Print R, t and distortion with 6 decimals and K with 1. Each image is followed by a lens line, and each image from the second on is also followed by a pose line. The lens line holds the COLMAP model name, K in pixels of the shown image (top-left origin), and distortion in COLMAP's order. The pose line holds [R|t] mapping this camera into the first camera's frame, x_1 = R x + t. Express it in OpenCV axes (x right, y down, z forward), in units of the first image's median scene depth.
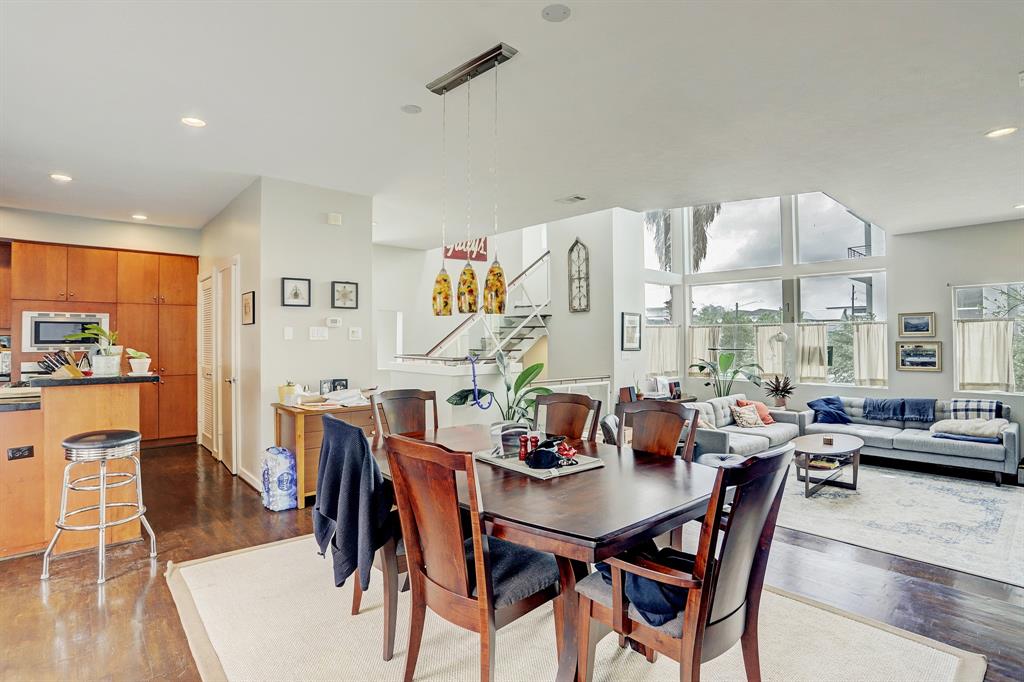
lens RADIAL K [[519.0, 0, 506.3], [0, 519.0, 334.9], [0, 0, 1]] dist [-0.021735, 0.003810]
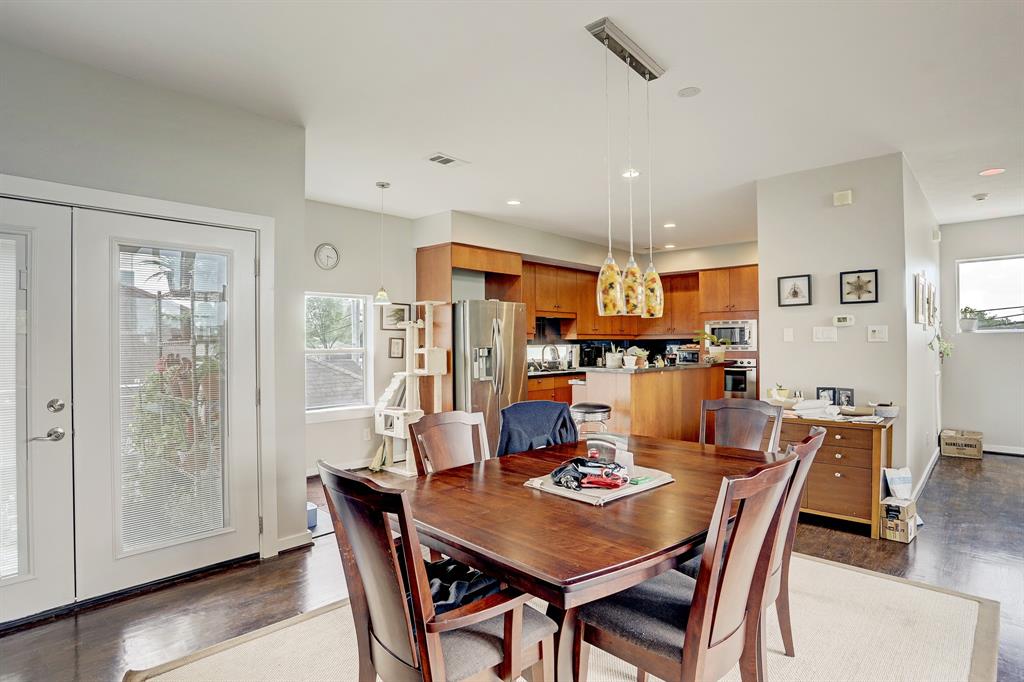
lens RADIAL K [[519.0, 0, 517.4], [0, 519.0, 341.8], [0, 0, 1]] dist [-0.021735, 0.003810]
pose [[0.135525, 0.000039, -0.990774, 0.371130], [0.012274, 0.999923, 0.001718, 0.001691], [0.990698, -0.012393, 0.135514, 0.309483]]
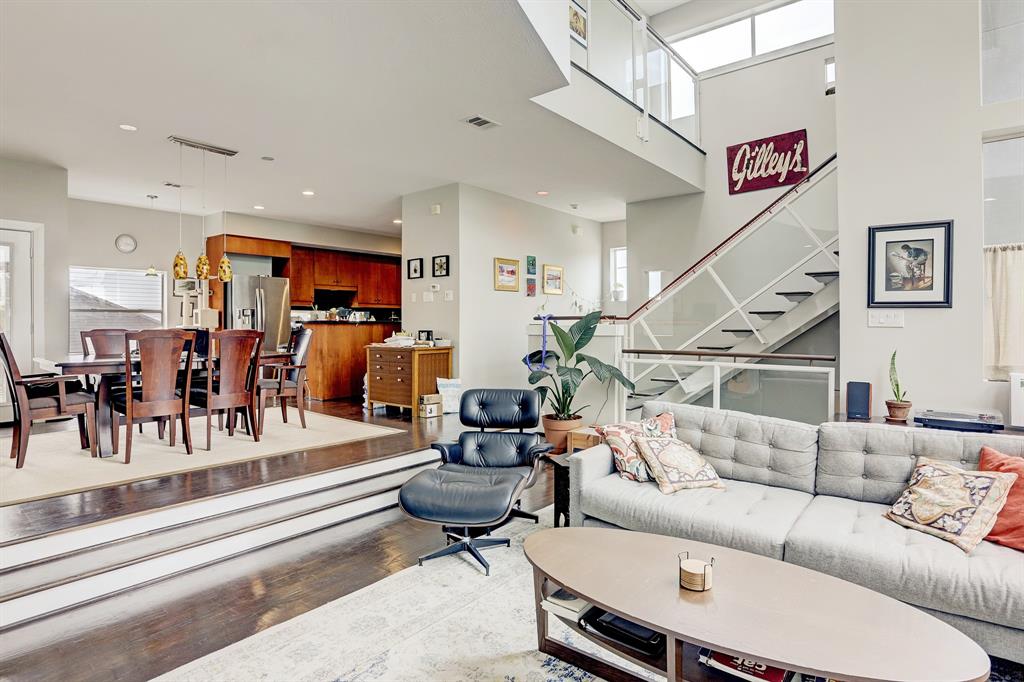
lens RADIAL K [[519.0, 0, 506.7], [0, 519.0, 331.2], [0, 0, 1]] dist [-0.021735, 0.003810]
pose [[0.182278, 0.012125, -0.983172, 0.873125], [0.008899, 0.999863, 0.013981, 0.060201], [0.983207, -0.011298, 0.182145, 0.813455]]
